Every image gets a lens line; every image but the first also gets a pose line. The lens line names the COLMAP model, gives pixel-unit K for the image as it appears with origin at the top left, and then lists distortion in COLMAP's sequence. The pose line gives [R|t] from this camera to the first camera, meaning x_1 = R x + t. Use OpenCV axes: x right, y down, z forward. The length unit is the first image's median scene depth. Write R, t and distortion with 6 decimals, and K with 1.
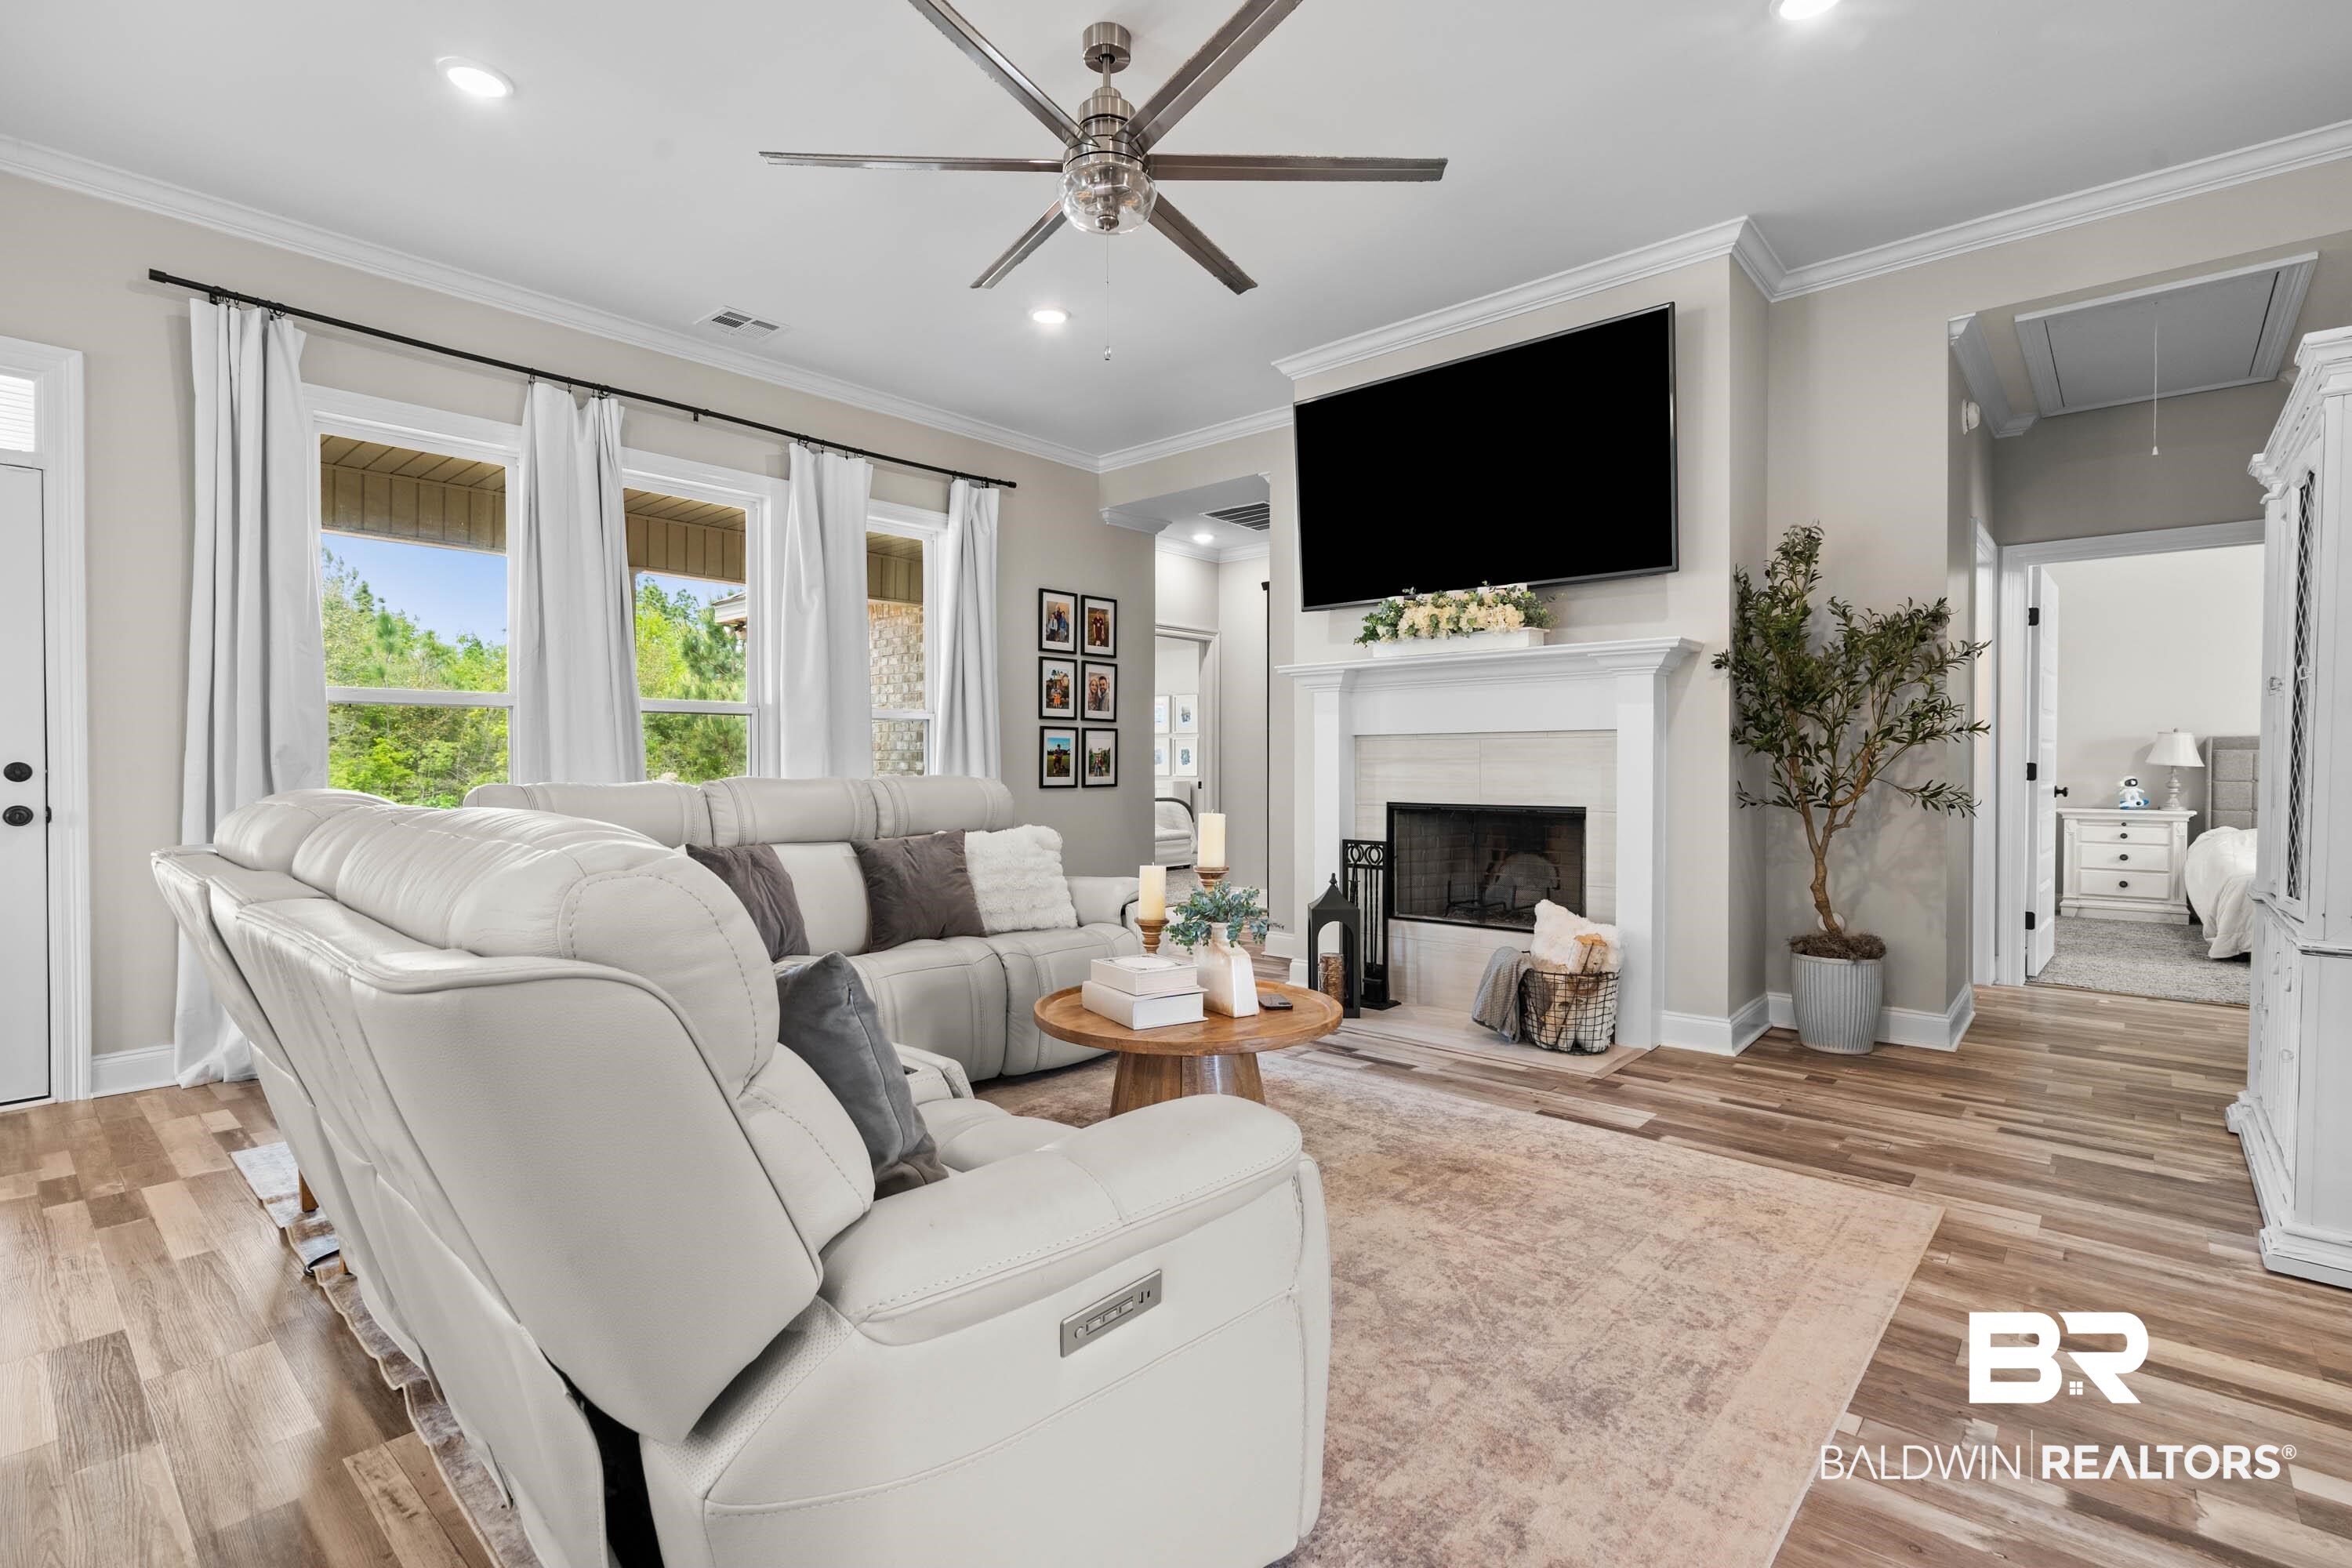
lens RADIAL K [[1087.1, 0, 1162.1], [0, 1087.1, 774.0], [0, 0, 1]] dist [-0.004787, 0.001329]
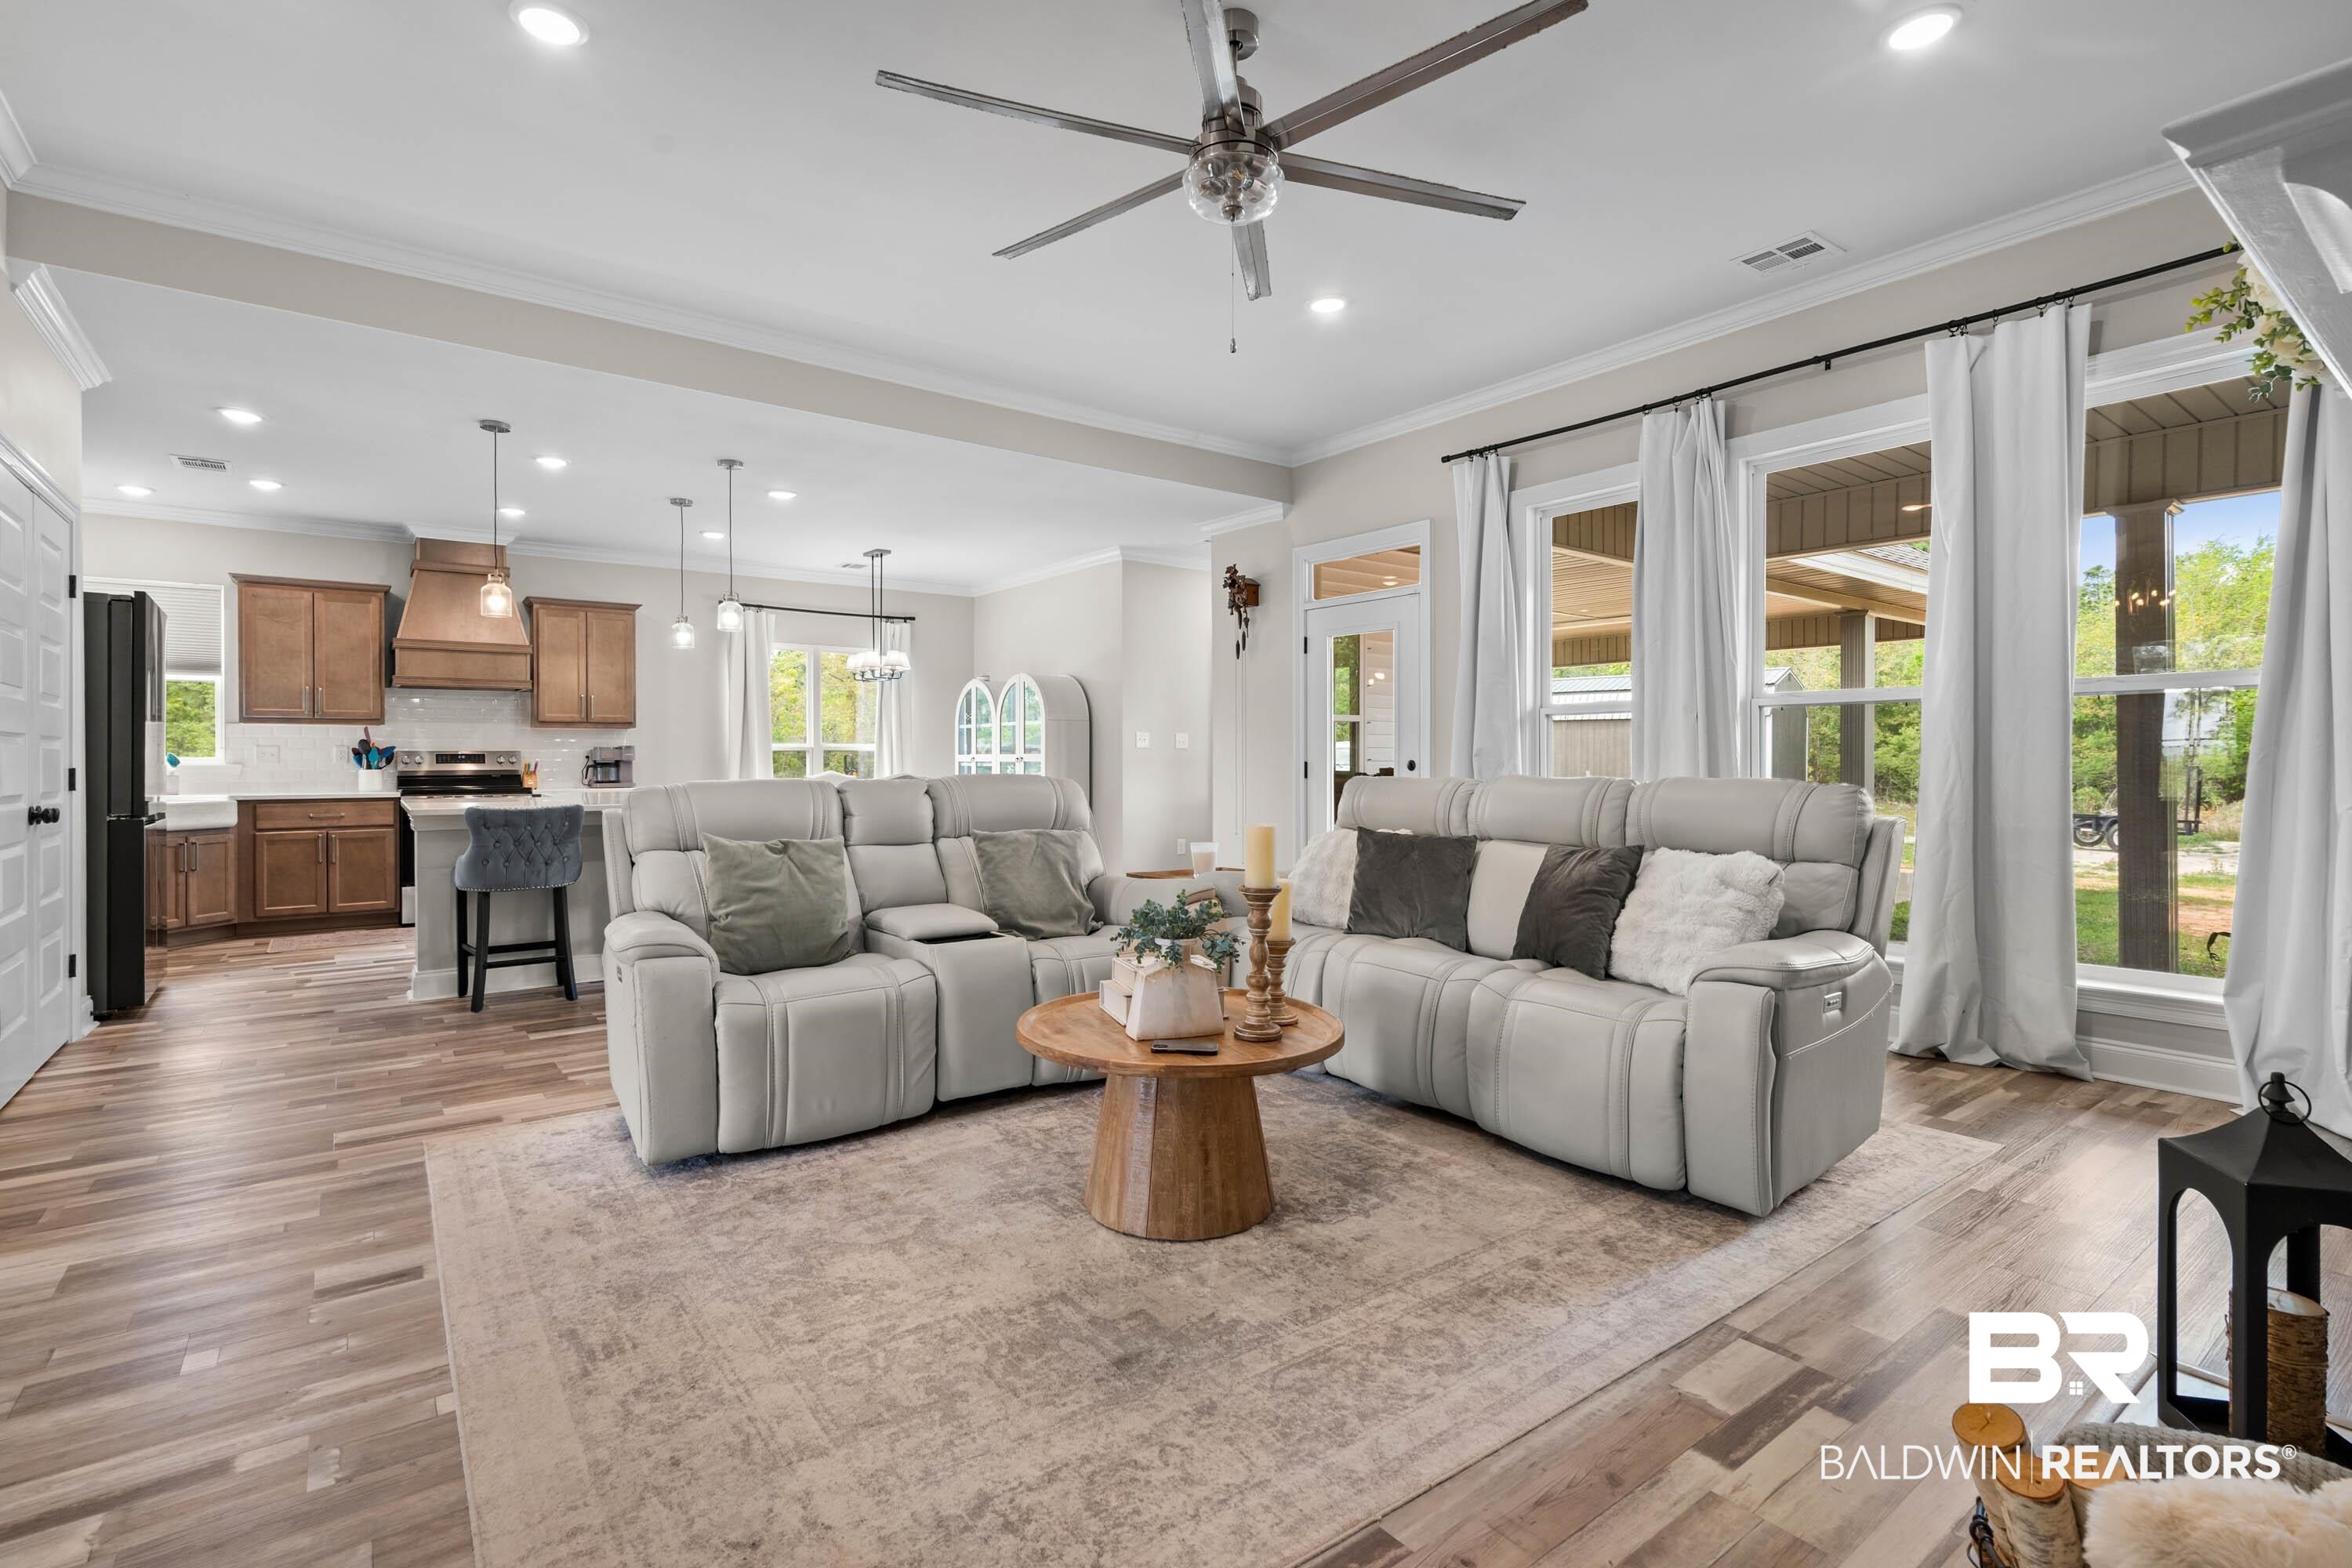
lens RADIAL K [[1087.1, 0, 1178.2], [0, 1087.1, 765.8], [0, 0, 1]] dist [-0.004787, 0.001329]
pose [[-0.186064, 0.006165, -0.982518, 0.879225], [-0.007696, 0.999940, 0.007732, -0.015057], [0.982507, 0.009000, -0.186006, 1.084543]]
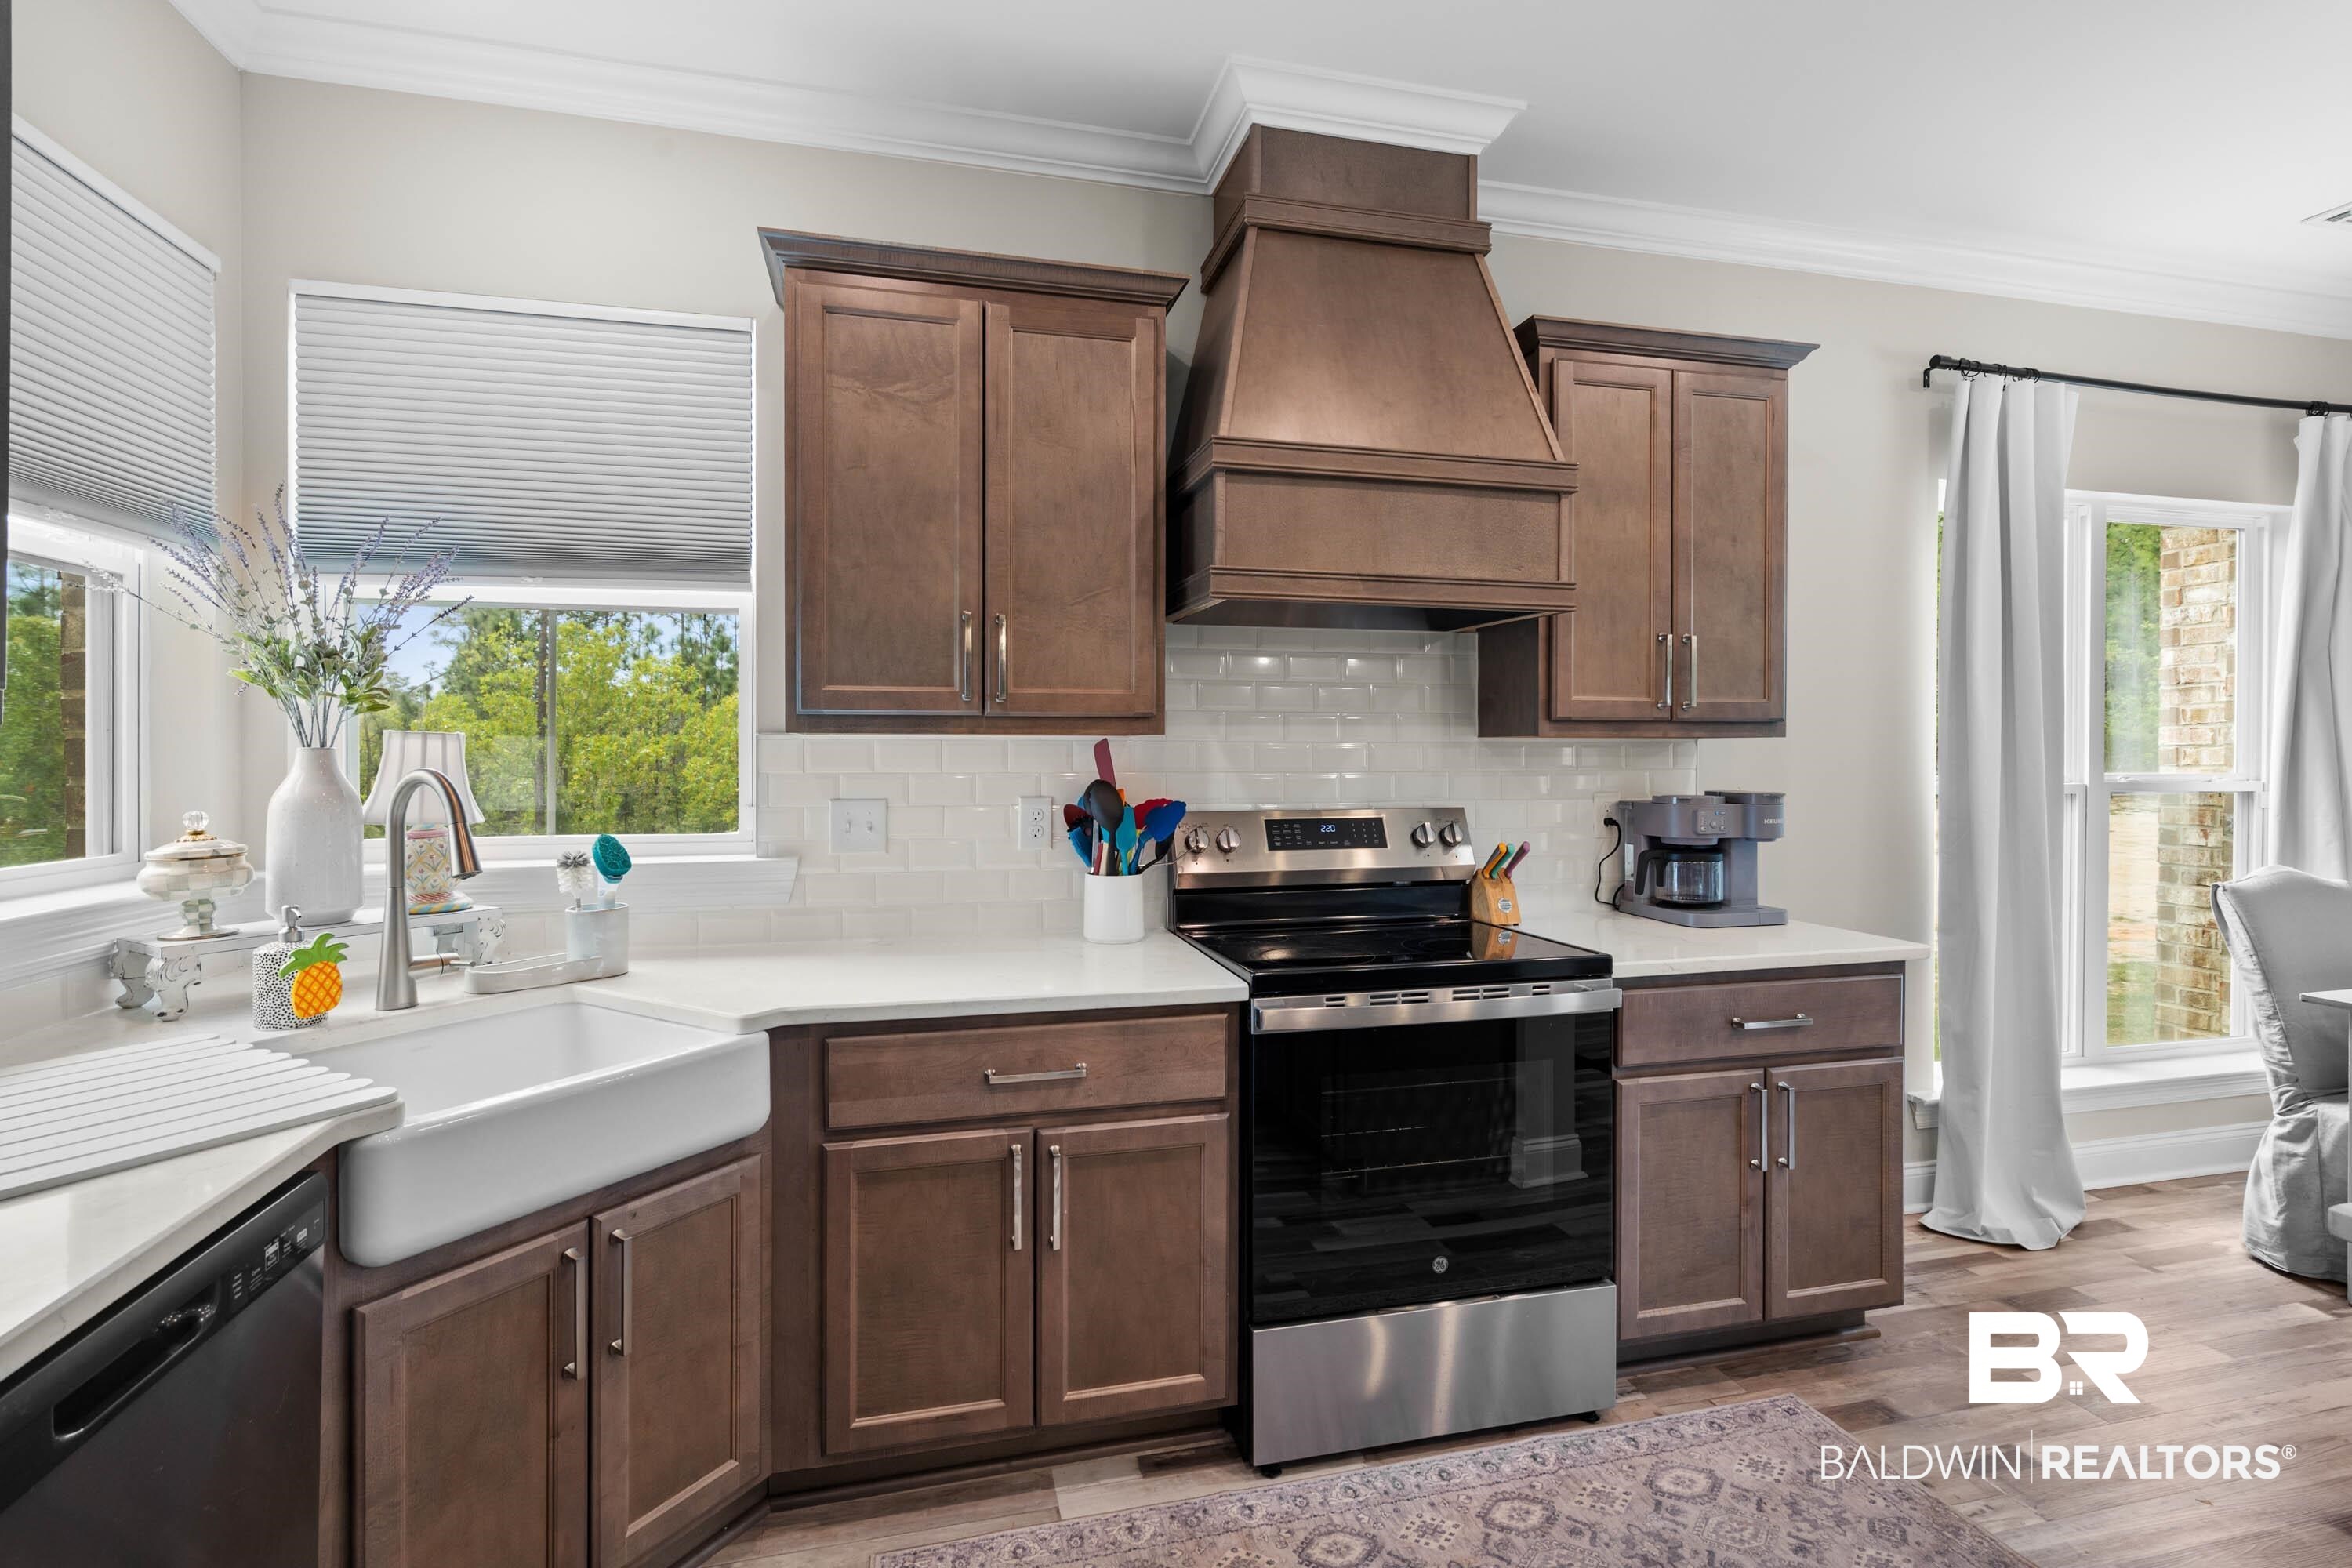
lens RADIAL K [[1087.1, 0, 1170.4], [0, 1087.1, 756.0], [0, 0, 1]] dist [-0.004787, 0.001329]
pose [[-0.565027, 0.003798, -0.825064, -0.655833], [-0.009558, 0.999892, 0.011148, -0.072113], [0.825017, 0.014185, -0.564930, -0.804577]]
